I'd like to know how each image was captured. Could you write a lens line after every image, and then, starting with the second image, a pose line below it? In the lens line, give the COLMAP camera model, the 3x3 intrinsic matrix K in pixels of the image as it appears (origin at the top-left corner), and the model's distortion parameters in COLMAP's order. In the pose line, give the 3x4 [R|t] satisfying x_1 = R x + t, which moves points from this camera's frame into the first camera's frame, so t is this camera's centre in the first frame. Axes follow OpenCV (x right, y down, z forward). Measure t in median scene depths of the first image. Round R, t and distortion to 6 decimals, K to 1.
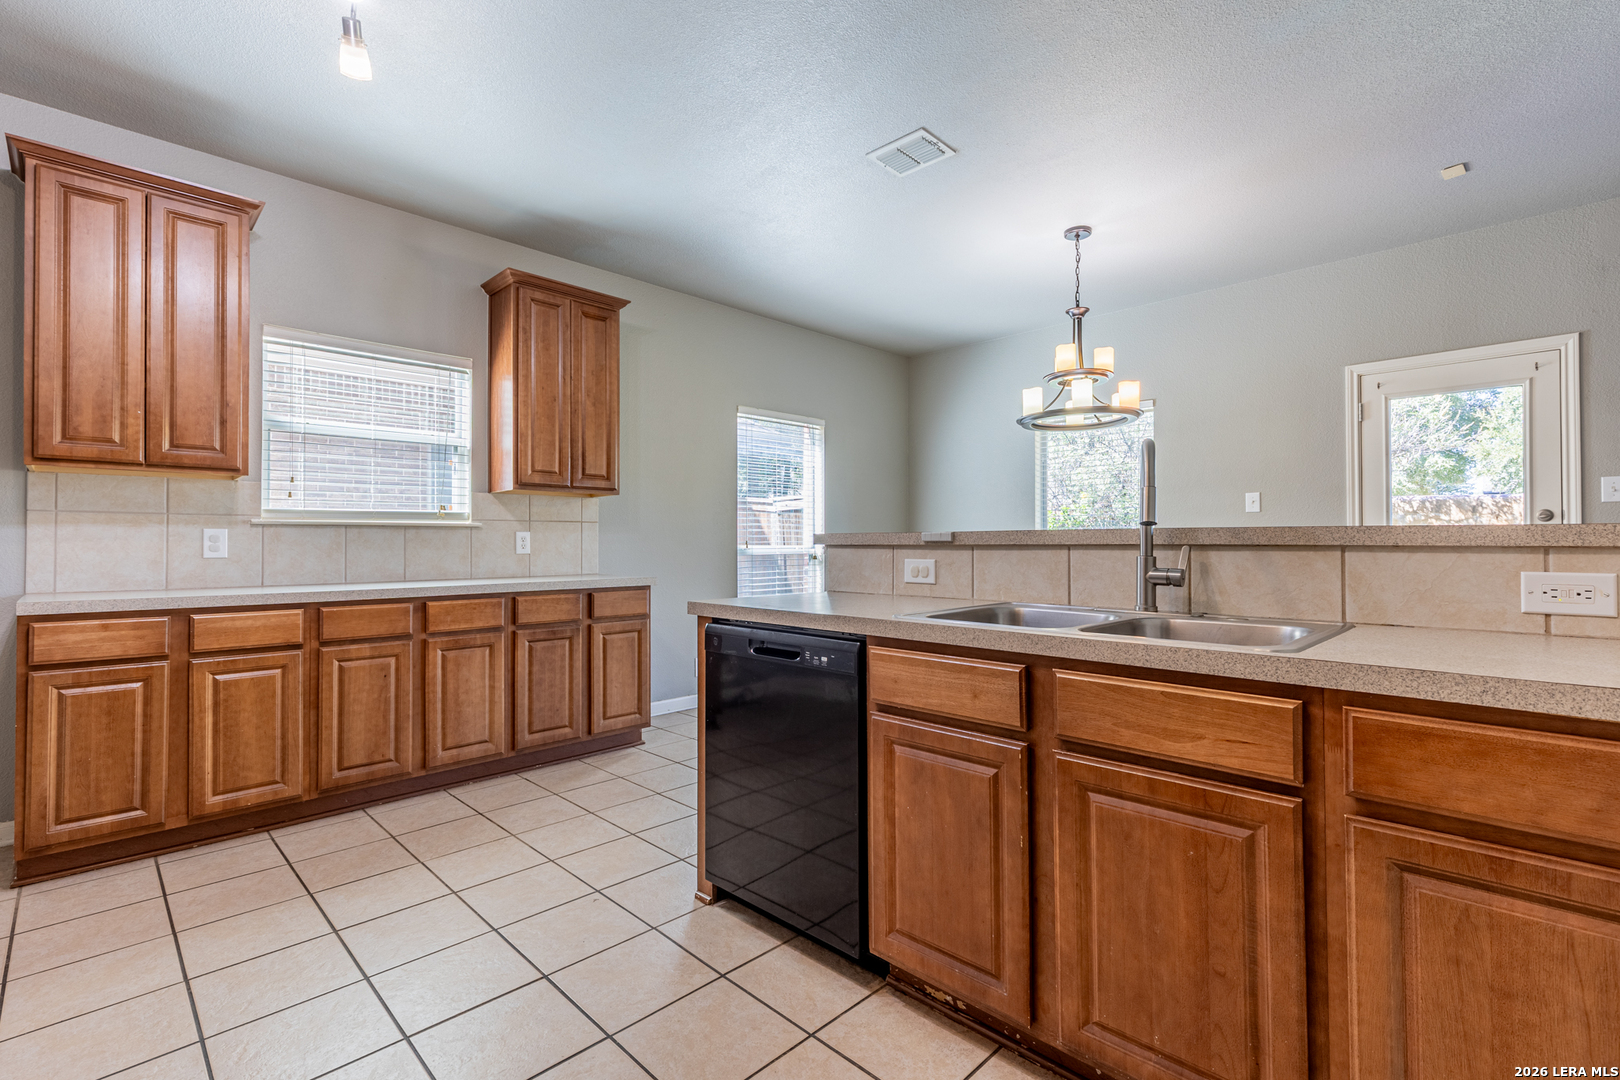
lens RADIAL K [[733.3, 0, 823.7], [0, 733.3, 539.6], [0, 0, 1]] dist [0.007586, -0.000968]
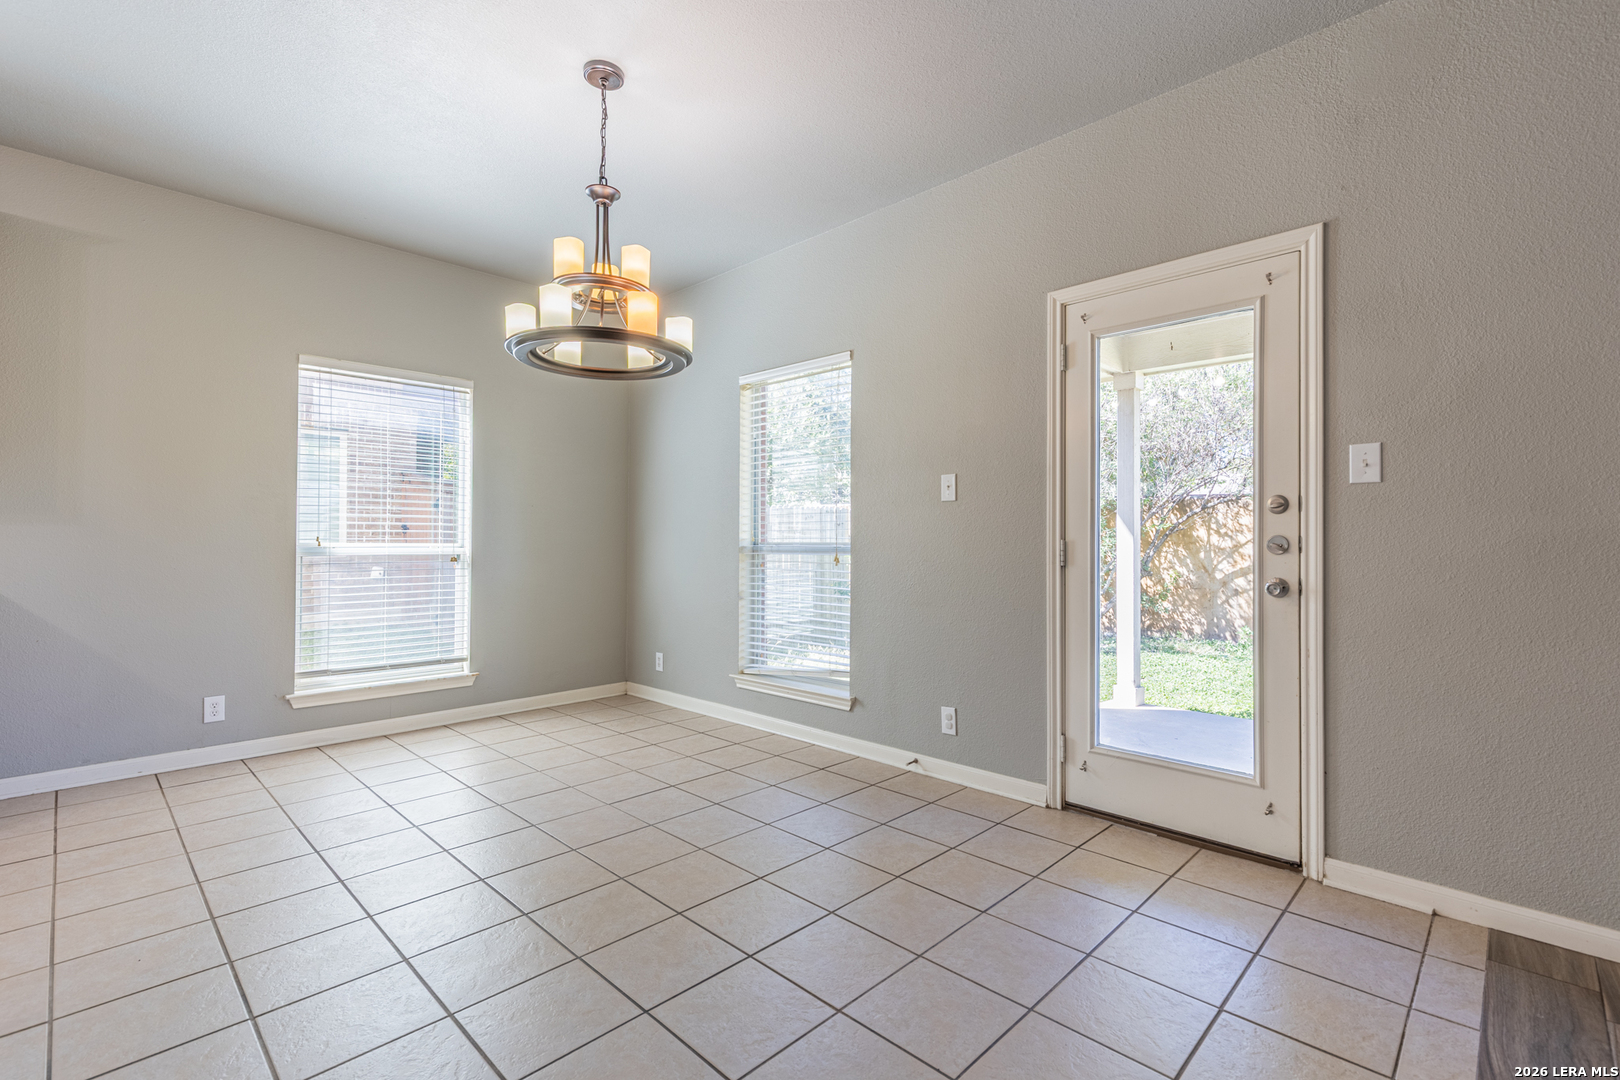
lens RADIAL K [[733.3, 0, 813.4], [0, 733.3, 541.5], [0, 0, 1]] dist [0.007586, -0.000968]
pose [[0.999925, 0.006525, 0.010337, 0.576383], [-0.006582, 0.999963, 0.005492, -0.000088], [-0.010300, -0.005560, 0.999931, 0.359255]]
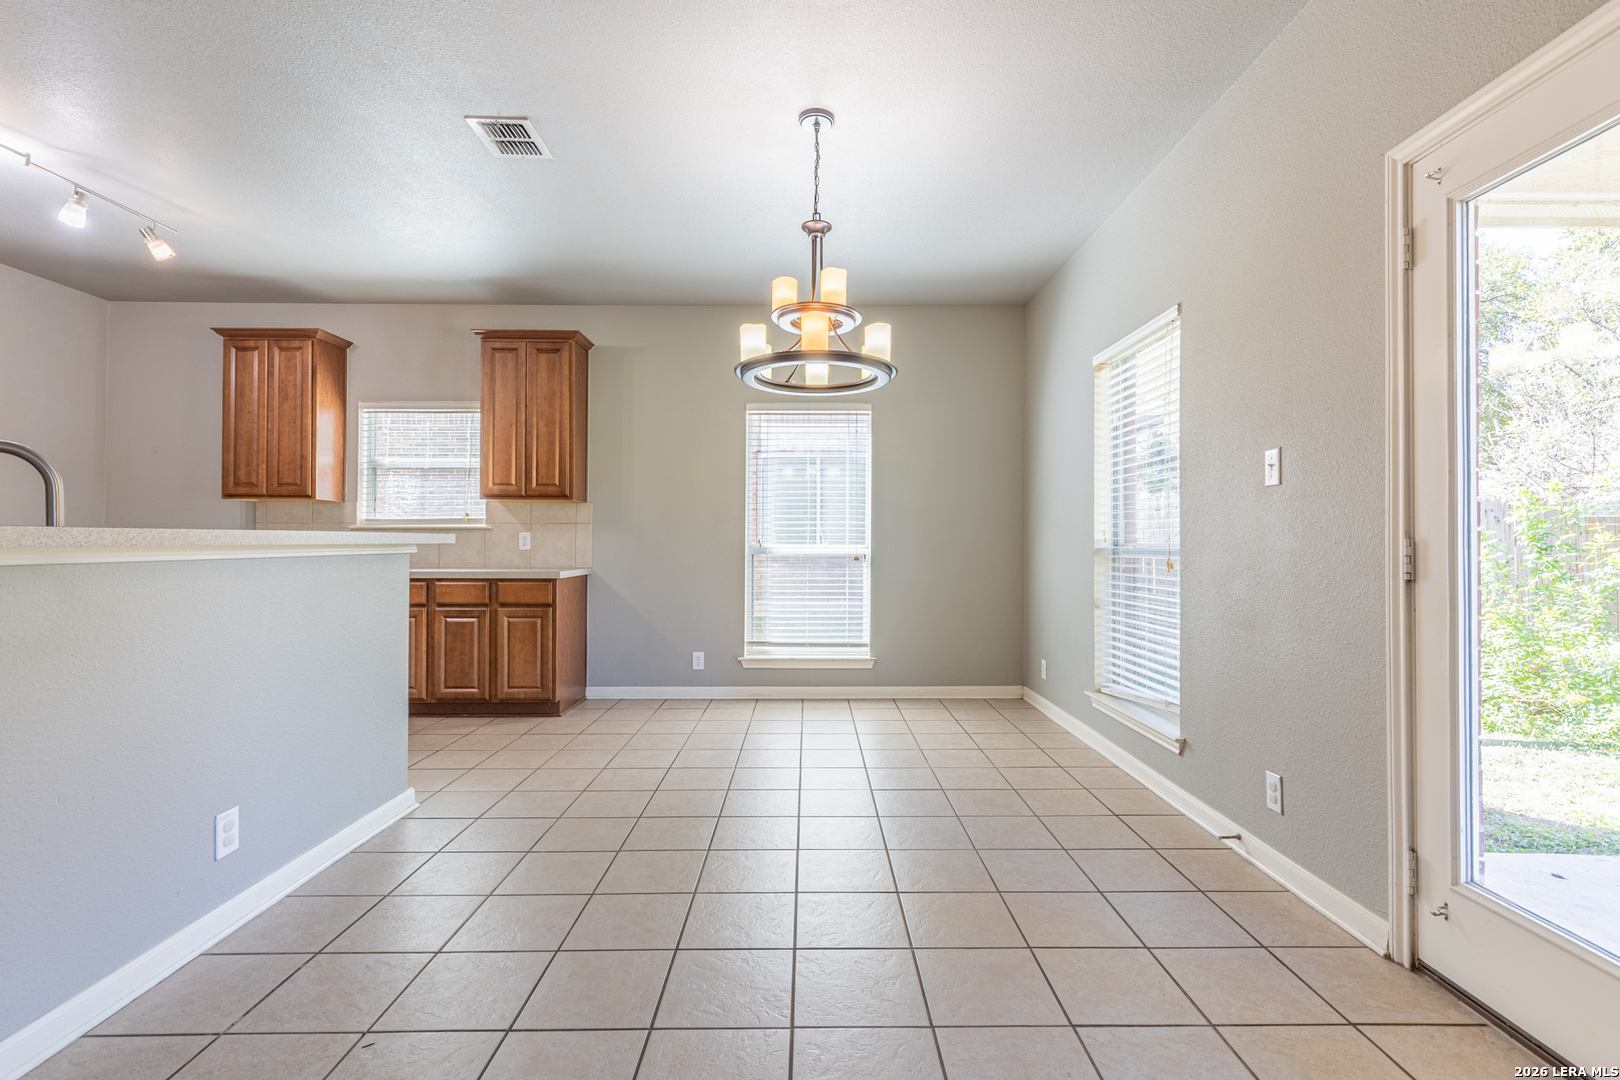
lens RADIAL K [[733.3, 0, 809.0], [0, 733.3, 541.5], [0, 0, 1]] dist [0.007586, -0.000968]
pose [[0.706626, 0.002790, -0.707582, 0.938341], [0.002025, 0.999980, 0.005965, -0.001406], [0.707585, -0.005648, 0.706606, 0.517585]]
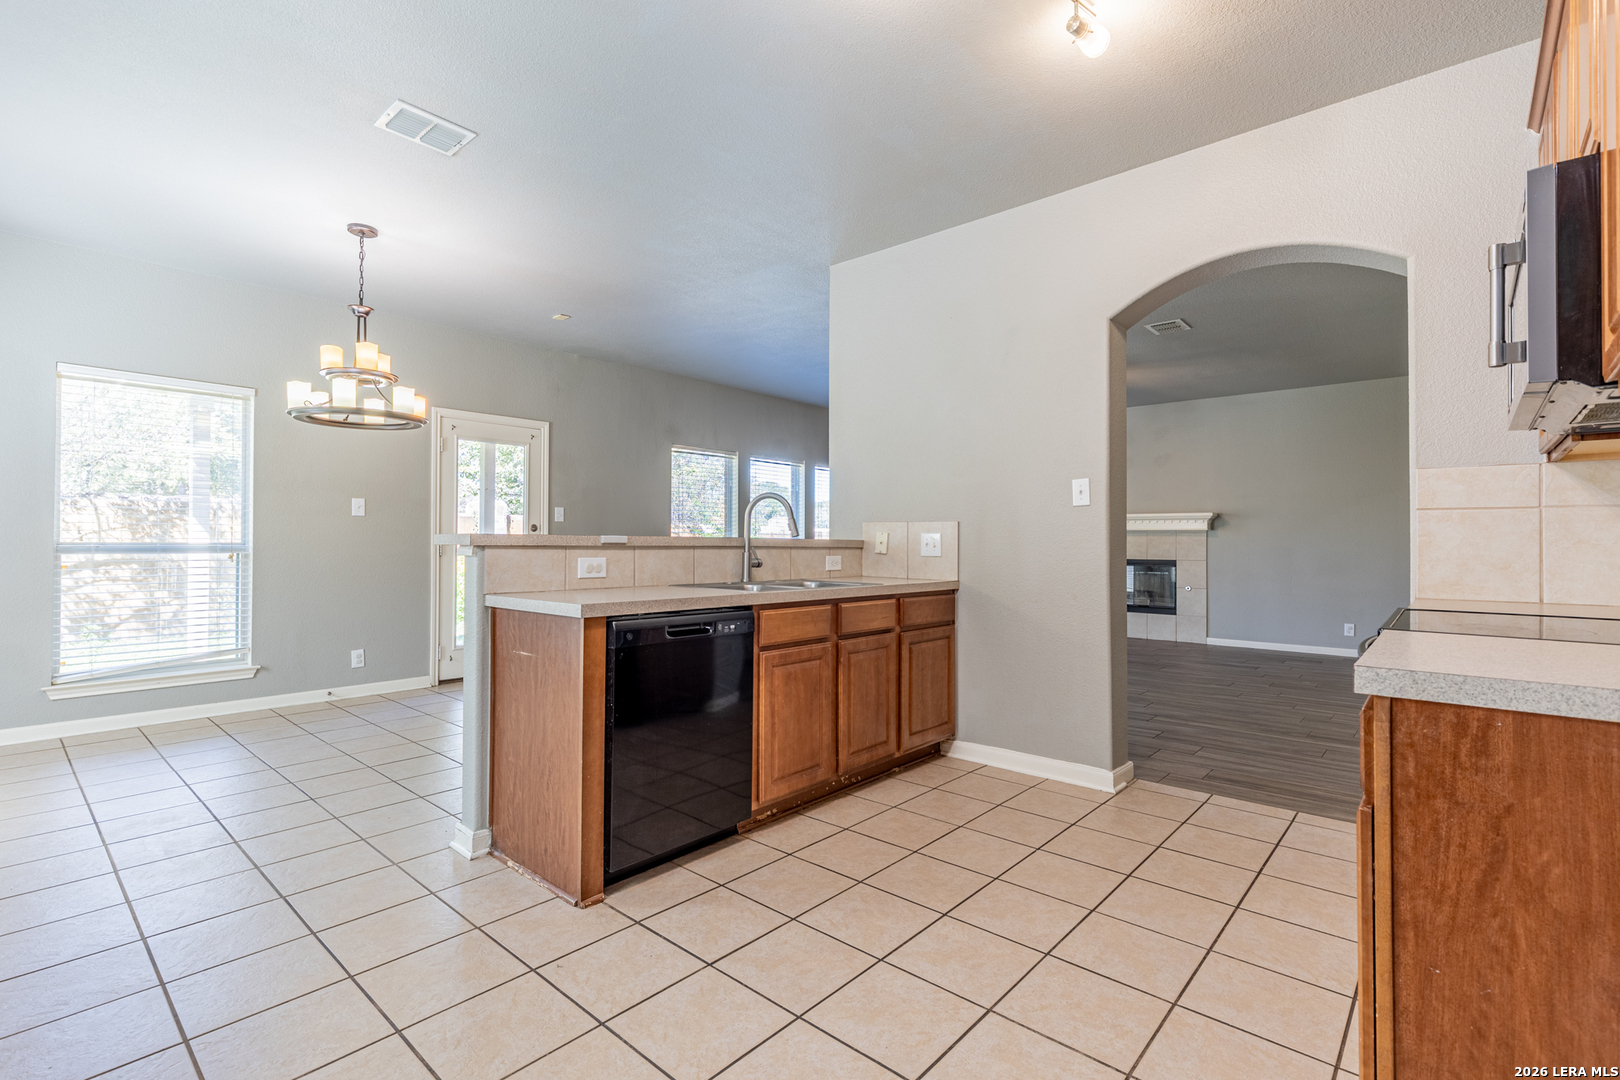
lens RADIAL K [[733.3, 0, 813.6], [0, 733.3, 550.1], [0, 0, 1]] dist [0.007586, -0.000968]
pose [[-0.052098, -0.004705, 0.998631, -0.736539], [-0.010082, 0.999940, 0.004185, 0.004014], [-0.998591, -0.009850, -0.052142, 0.477793]]
